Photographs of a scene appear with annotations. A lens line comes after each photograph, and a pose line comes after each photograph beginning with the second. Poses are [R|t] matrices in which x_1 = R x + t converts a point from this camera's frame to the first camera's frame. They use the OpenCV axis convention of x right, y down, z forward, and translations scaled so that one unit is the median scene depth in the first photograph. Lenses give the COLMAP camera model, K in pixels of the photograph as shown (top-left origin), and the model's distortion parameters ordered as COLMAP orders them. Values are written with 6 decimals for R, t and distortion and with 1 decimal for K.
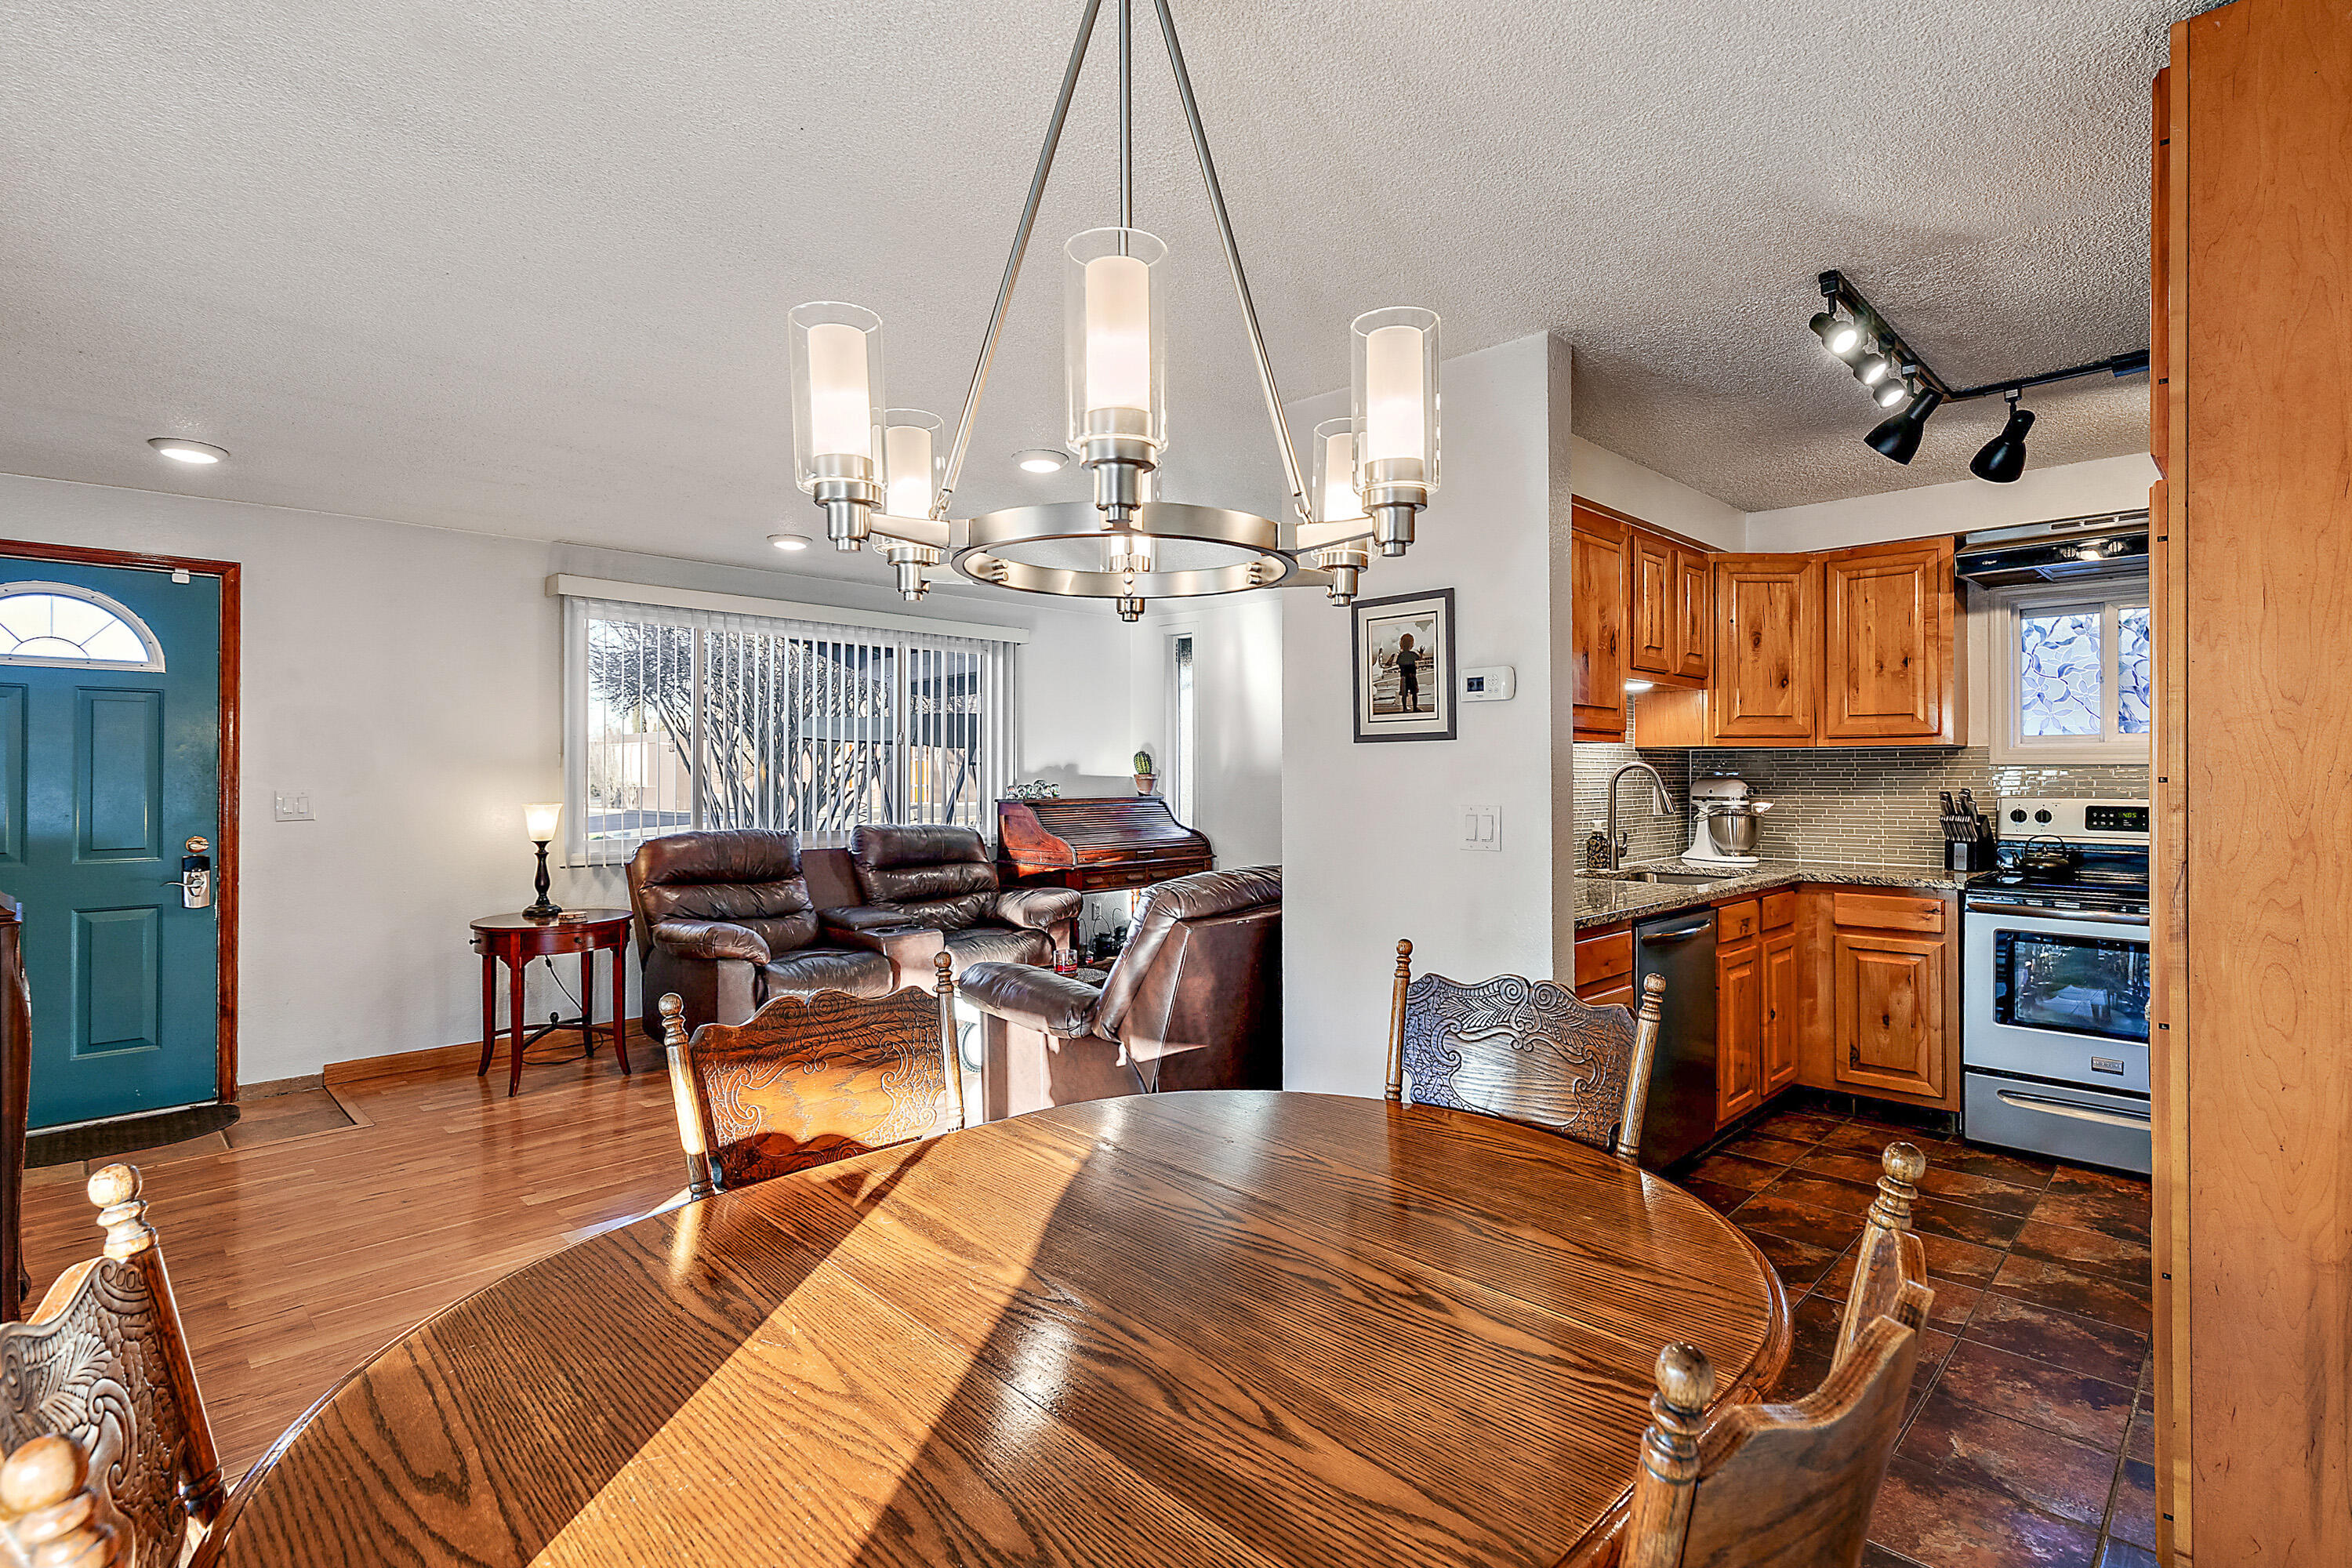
lens RADIAL K [[1114.2, 0, 1193.4], [0, 1114.2, 774.6], [0, 0, 1]] dist [0.016546, 0.000156]
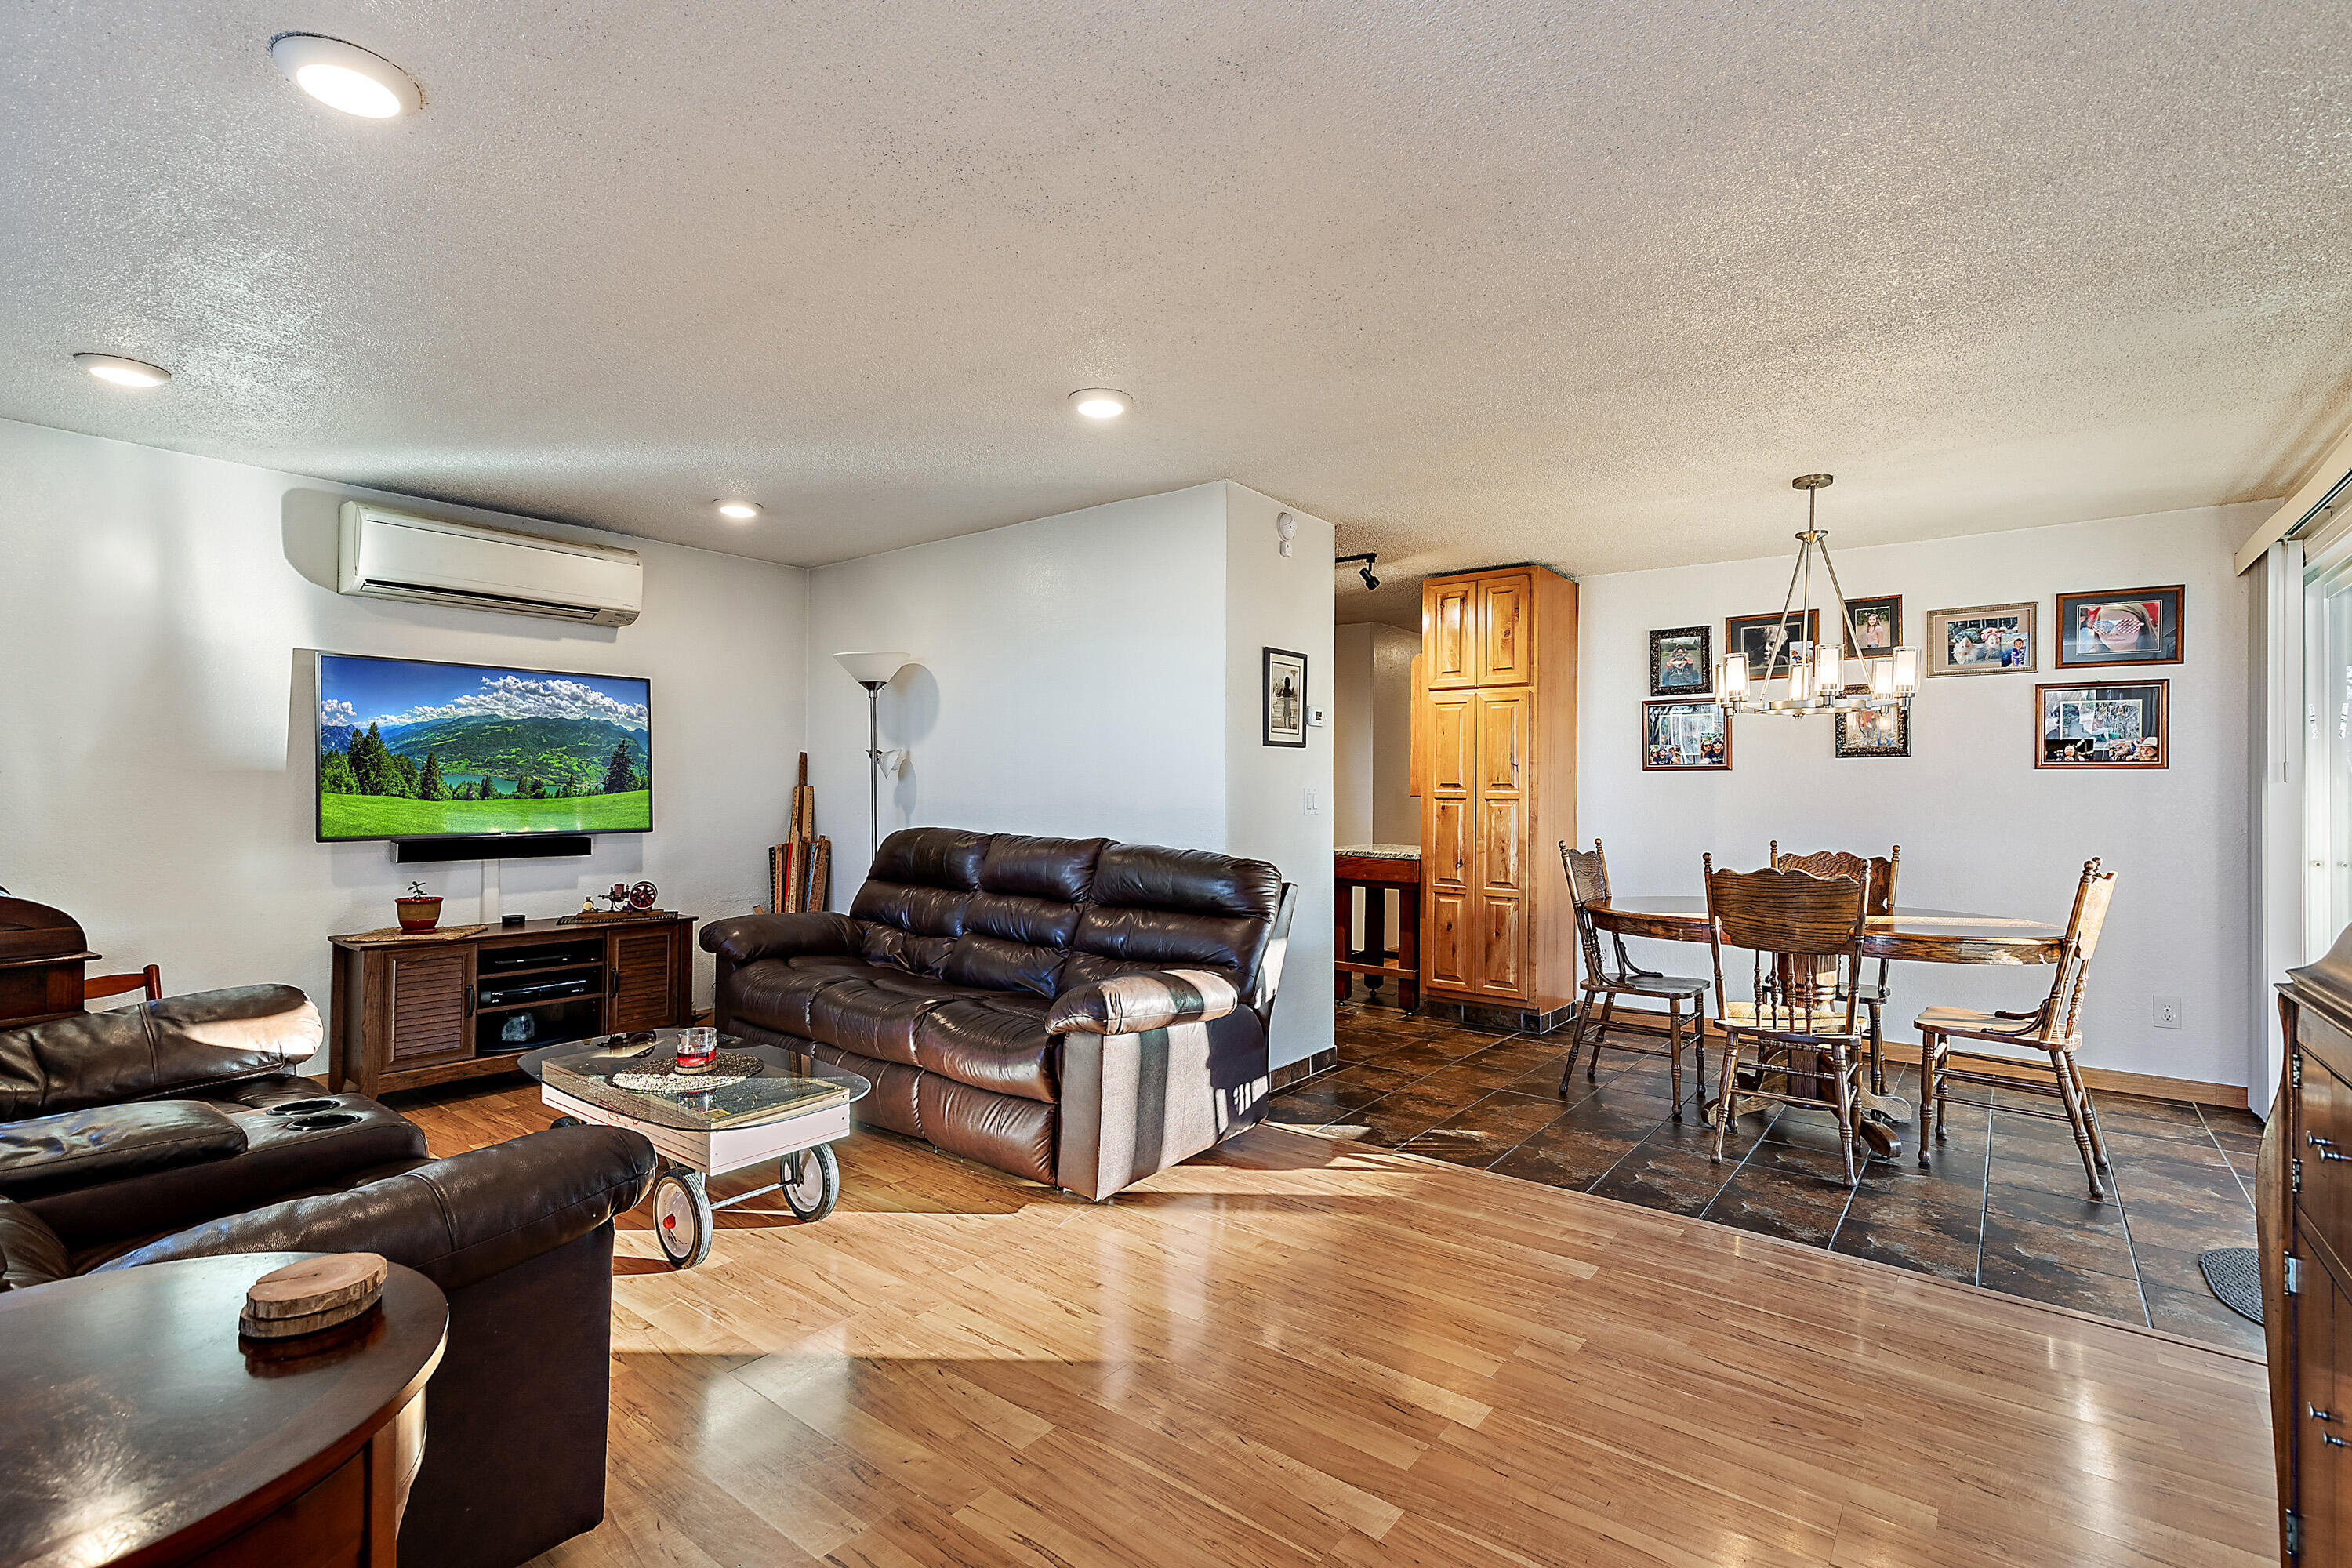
lens RADIAL K [[1067.9, 0, 1173.5], [0, 1067.9, 768.6], [0, 0, 1]] dist [0.008098, -0.002529]
pose [[-0.109147, 0.019559, 0.993833, -0.645946], [-0.009008, 0.999746, -0.020665, 0.016166], [-0.993985, -0.011208, -0.108943, 0.682492]]
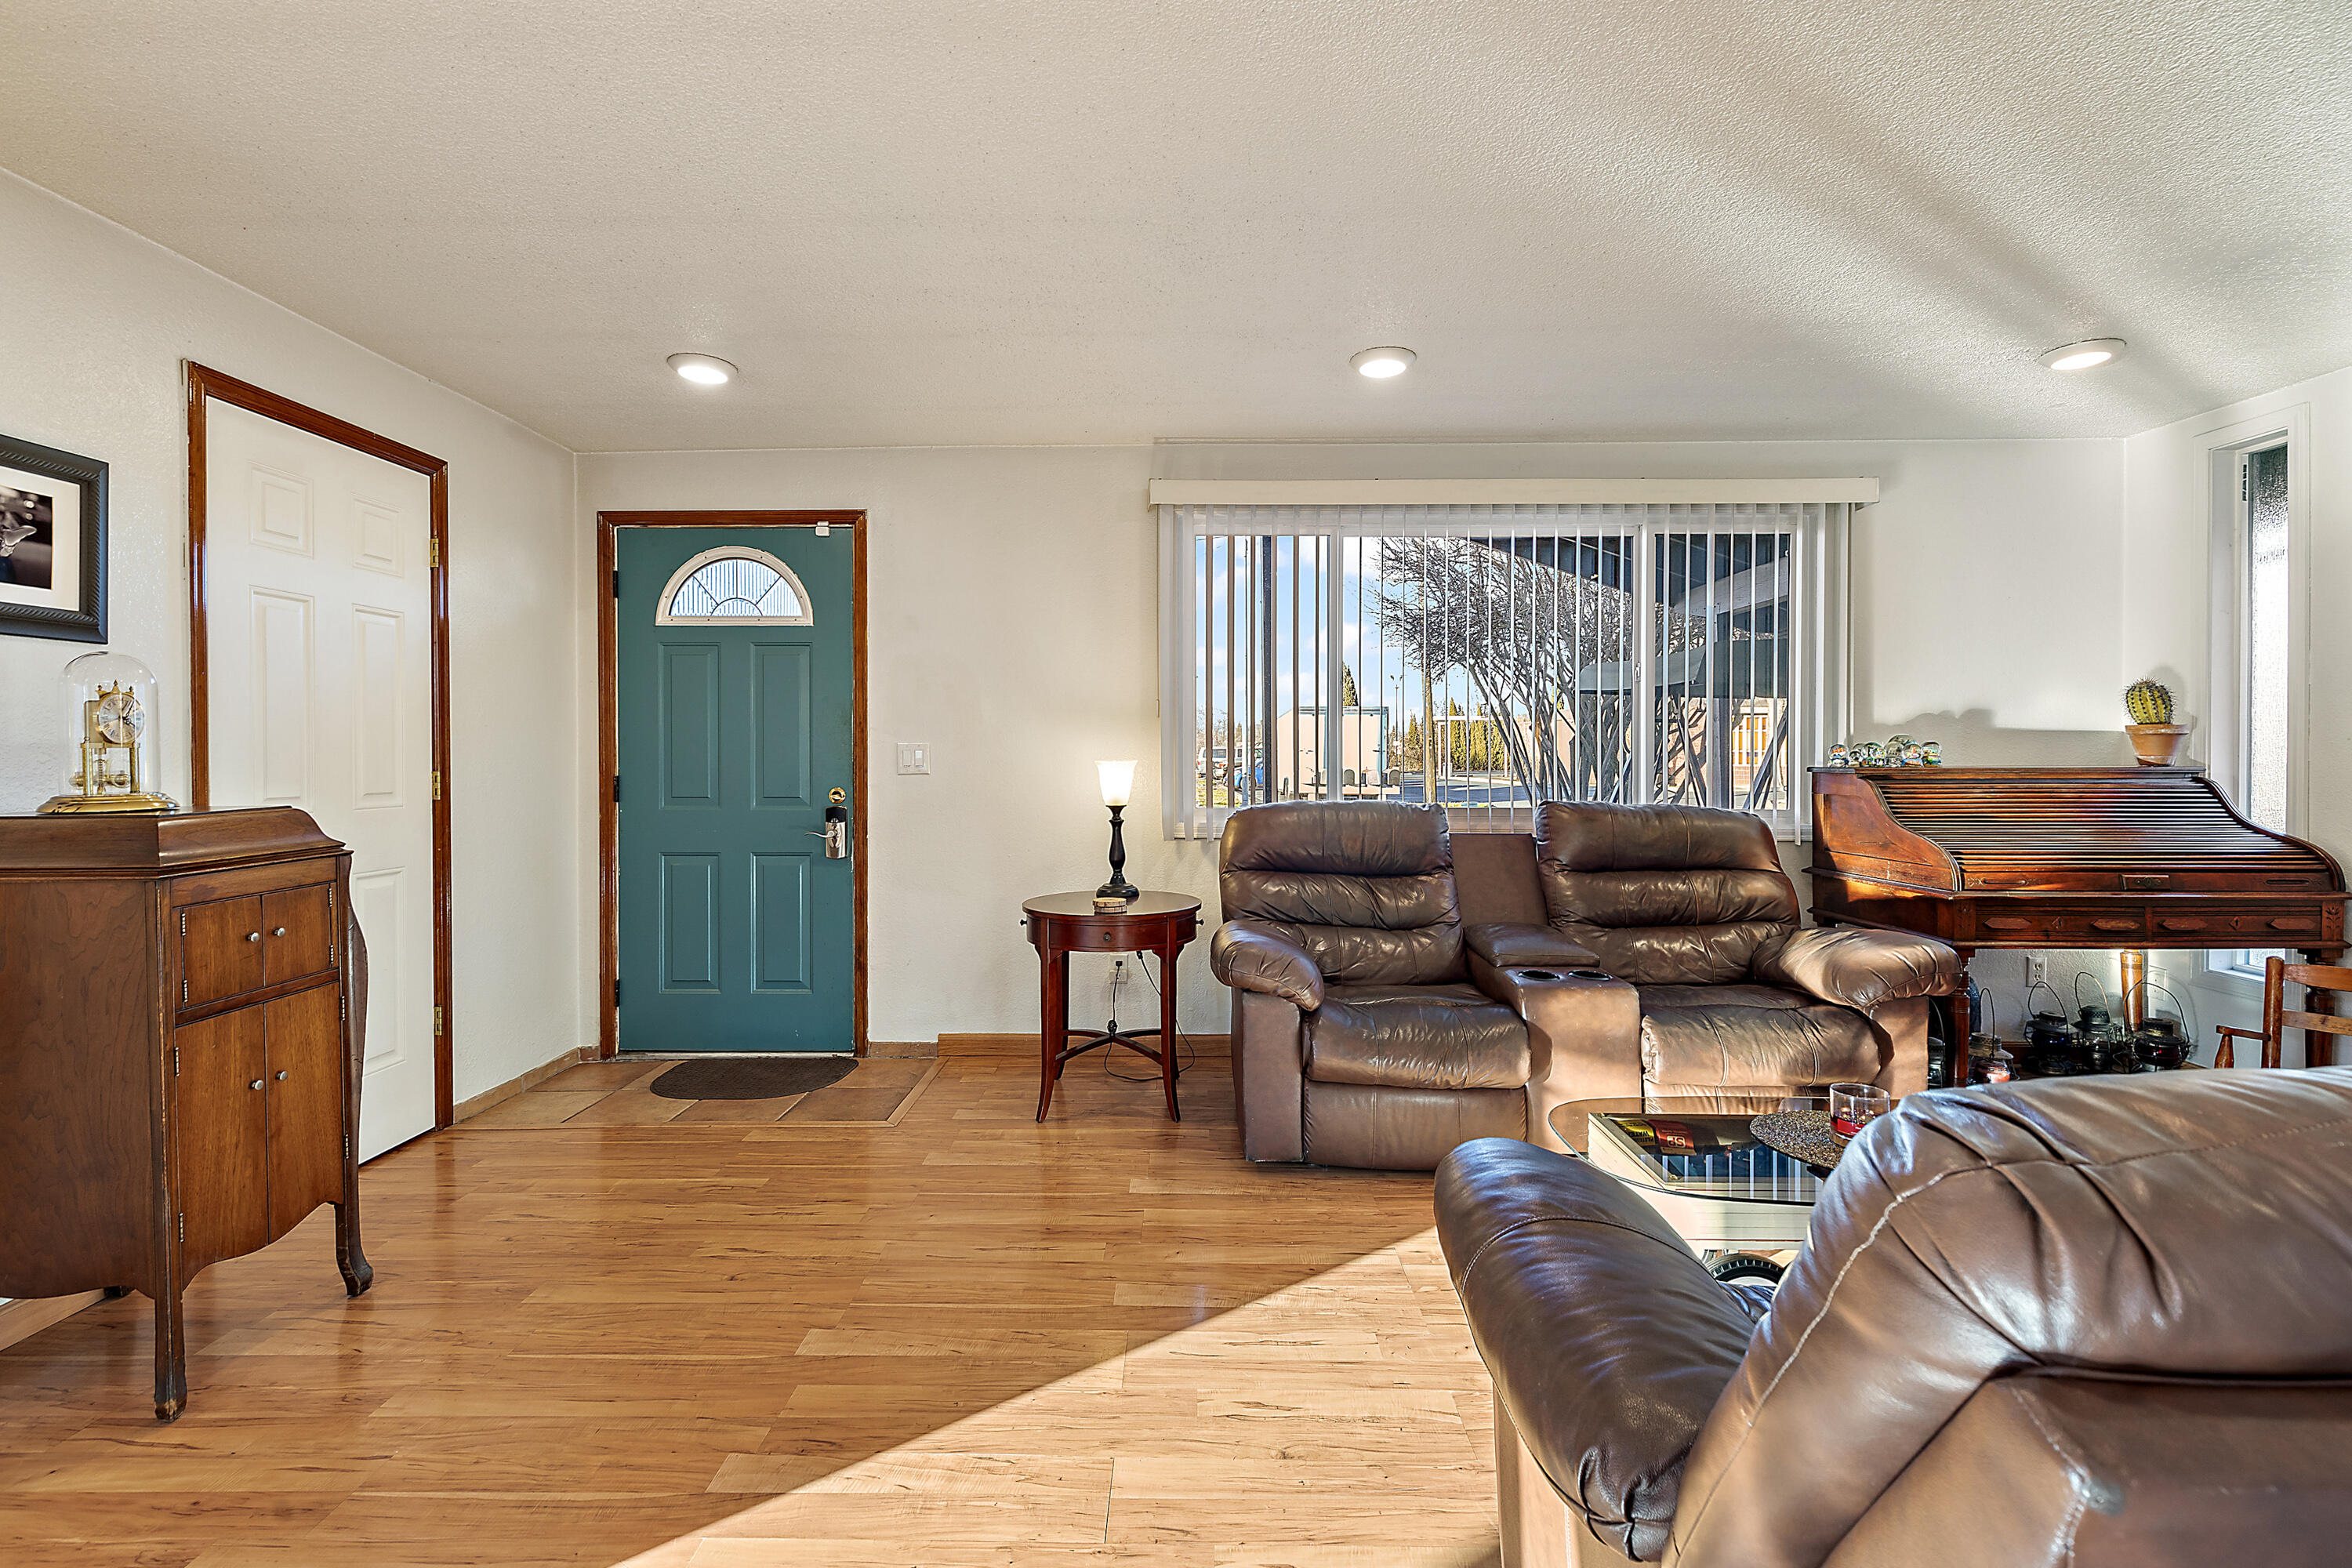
lens RADIAL K [[1067.9, 0, 1171.1], [0, 1067.9, 754.2], [0, 0, 1]] dist [0.008098, -0.002529]
pose [[0.685071, 0.003183, -0.728469, 0.010452], [-0.001245, 0.999994, 0.003199, 0.016409], [0.728475, -0.001284, 0.685071, 0.424202]]
